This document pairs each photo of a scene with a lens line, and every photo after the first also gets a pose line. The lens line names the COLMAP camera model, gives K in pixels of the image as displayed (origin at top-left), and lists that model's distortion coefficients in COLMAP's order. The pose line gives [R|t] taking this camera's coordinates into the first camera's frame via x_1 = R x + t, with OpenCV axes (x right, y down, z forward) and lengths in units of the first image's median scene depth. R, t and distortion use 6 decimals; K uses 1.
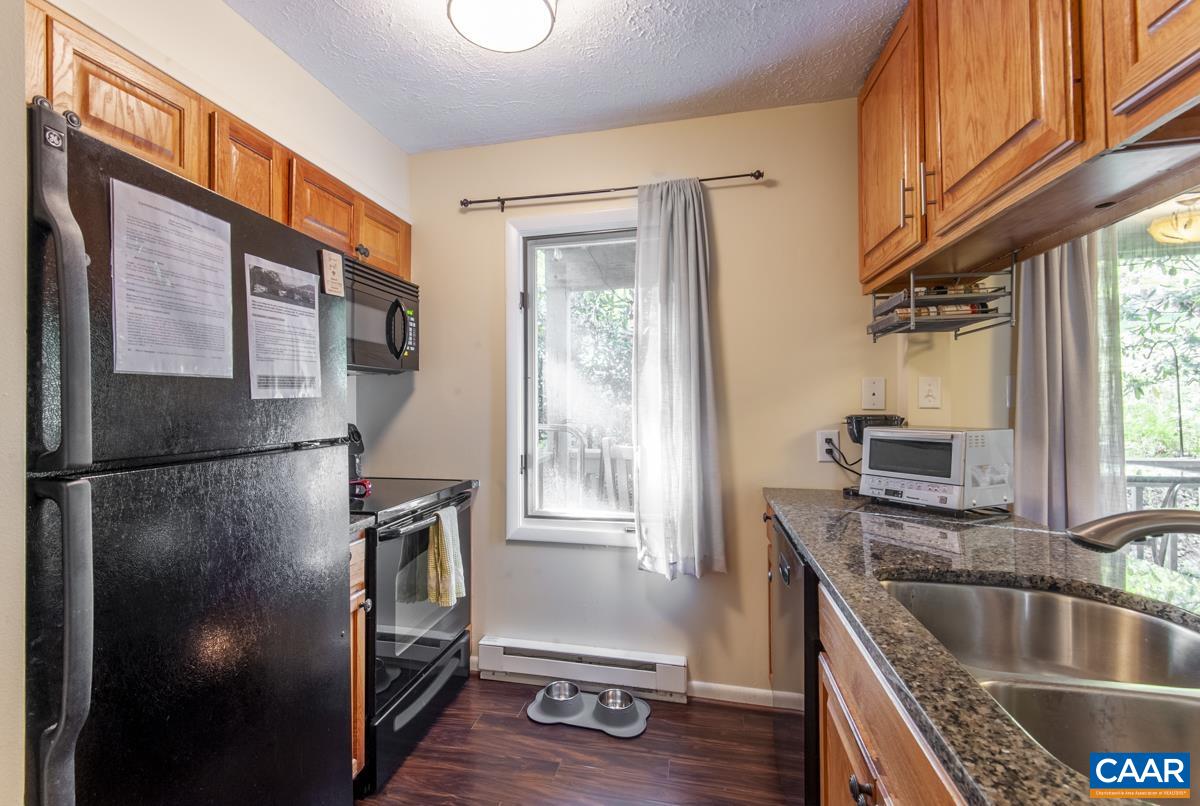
lens RADIAL K [[548.6, 0, 569.9], [0, 548.6, 402.6], [0, 0, 1]] dist [0.020130, -0.005960]
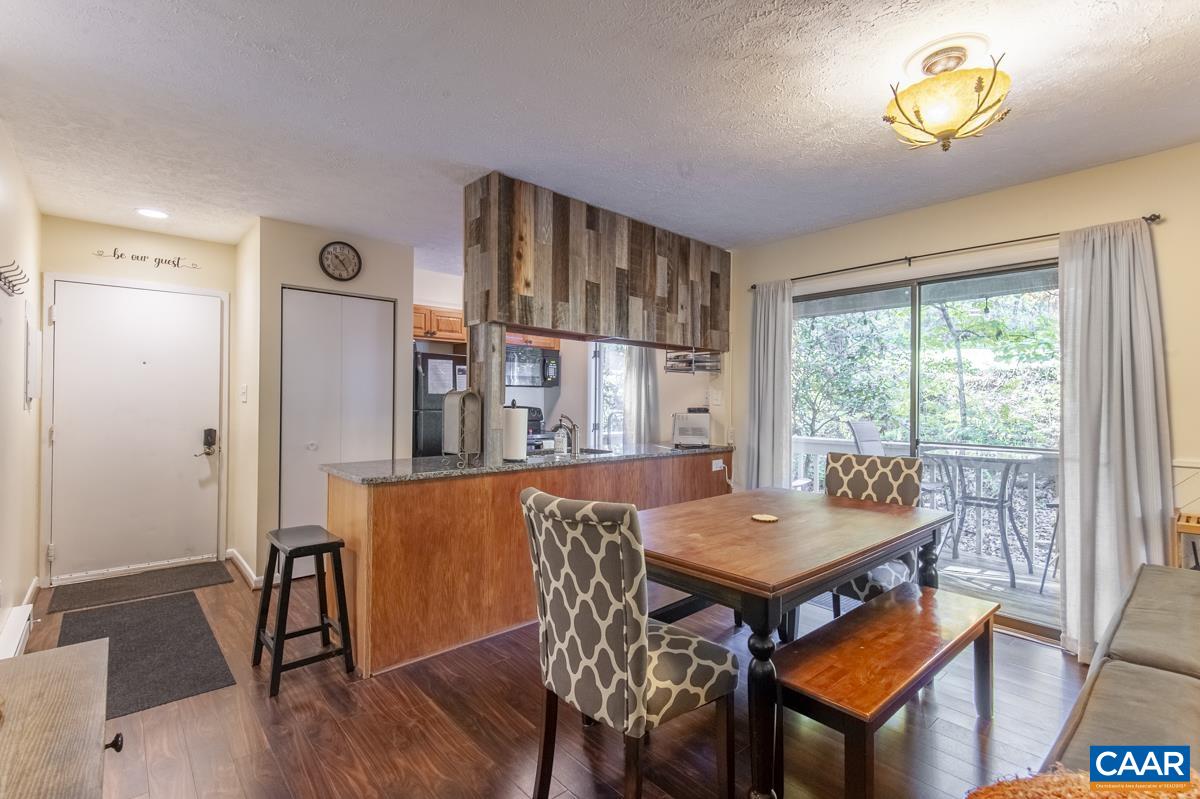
lens RADIAL K [[548.6, 0, 599.3], [0, 548.6, 393.8], [0, 0, 1]] dist [0.020130, -0.005960]
pose [[0.817947, 0.006782, -0.575253, 1.398178], [-0.012674, 0.999900, -0.006233, -0.014540], [0.575153, 0.012389, 0.817952, -0.941450]]
